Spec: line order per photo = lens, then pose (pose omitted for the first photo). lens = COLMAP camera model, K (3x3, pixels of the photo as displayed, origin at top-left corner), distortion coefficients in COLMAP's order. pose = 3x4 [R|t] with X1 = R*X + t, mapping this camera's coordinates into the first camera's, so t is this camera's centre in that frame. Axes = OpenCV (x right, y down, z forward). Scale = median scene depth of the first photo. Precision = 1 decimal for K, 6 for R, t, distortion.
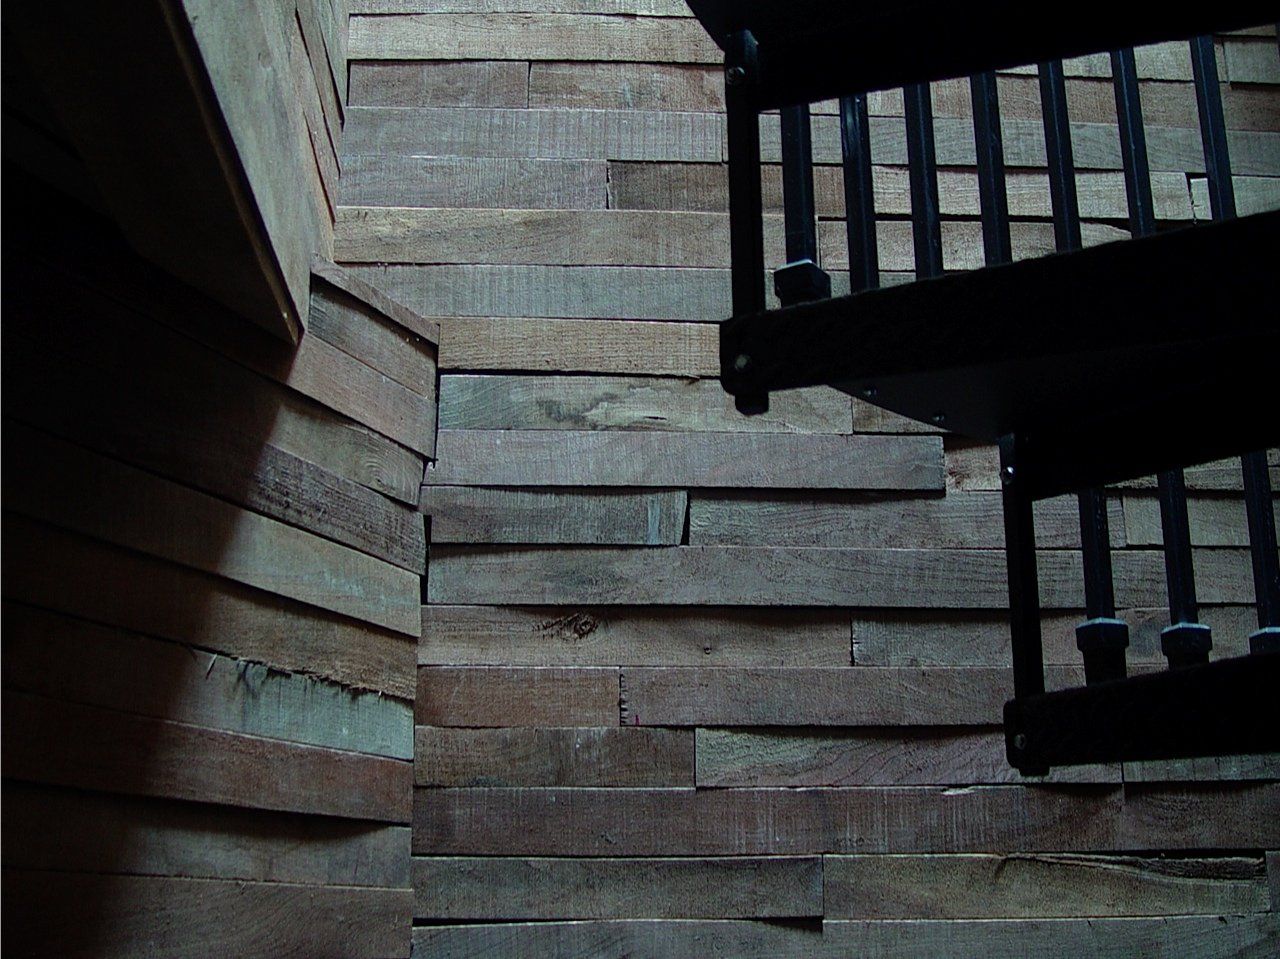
lens RADIAL K [[1523.9, 0, 645.2], [0, 1523.9, 482.9], [0, 0, 1]] dist [-0.230611, 0.293178]
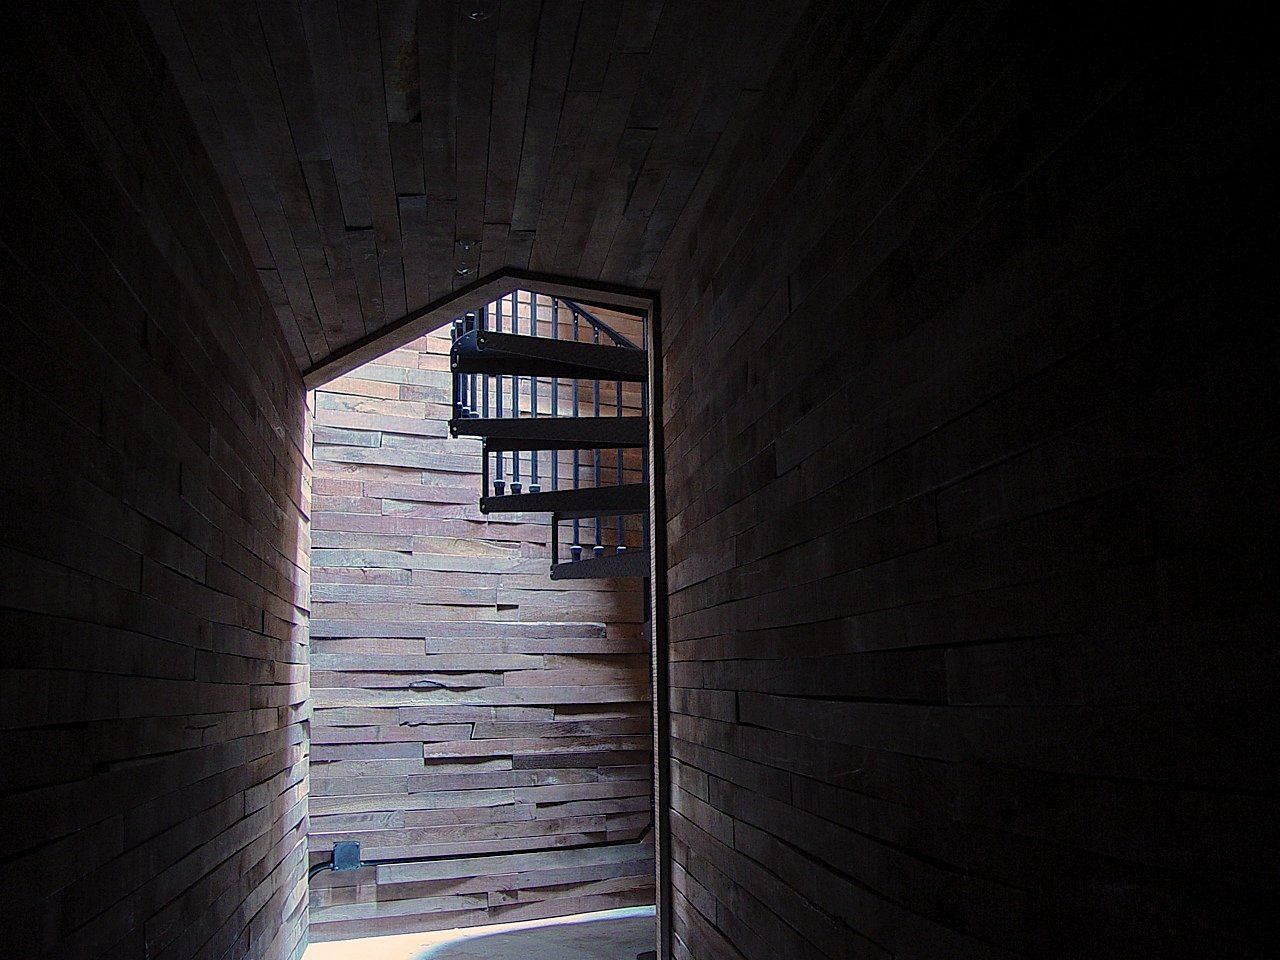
lens RADIAL K [[1523.9, 0, 645.2], [0, 1523.9, 483.4], [0, 0, 1]] dist [-0.230611, 0.293178]
pose [[0.844783, 0.059868, 0.531750, -1.377122], [-0.136207, 0.985048, 0.105487, -0.346120], [-0.517484, -0.161542, 0.840306, -2.393954]]
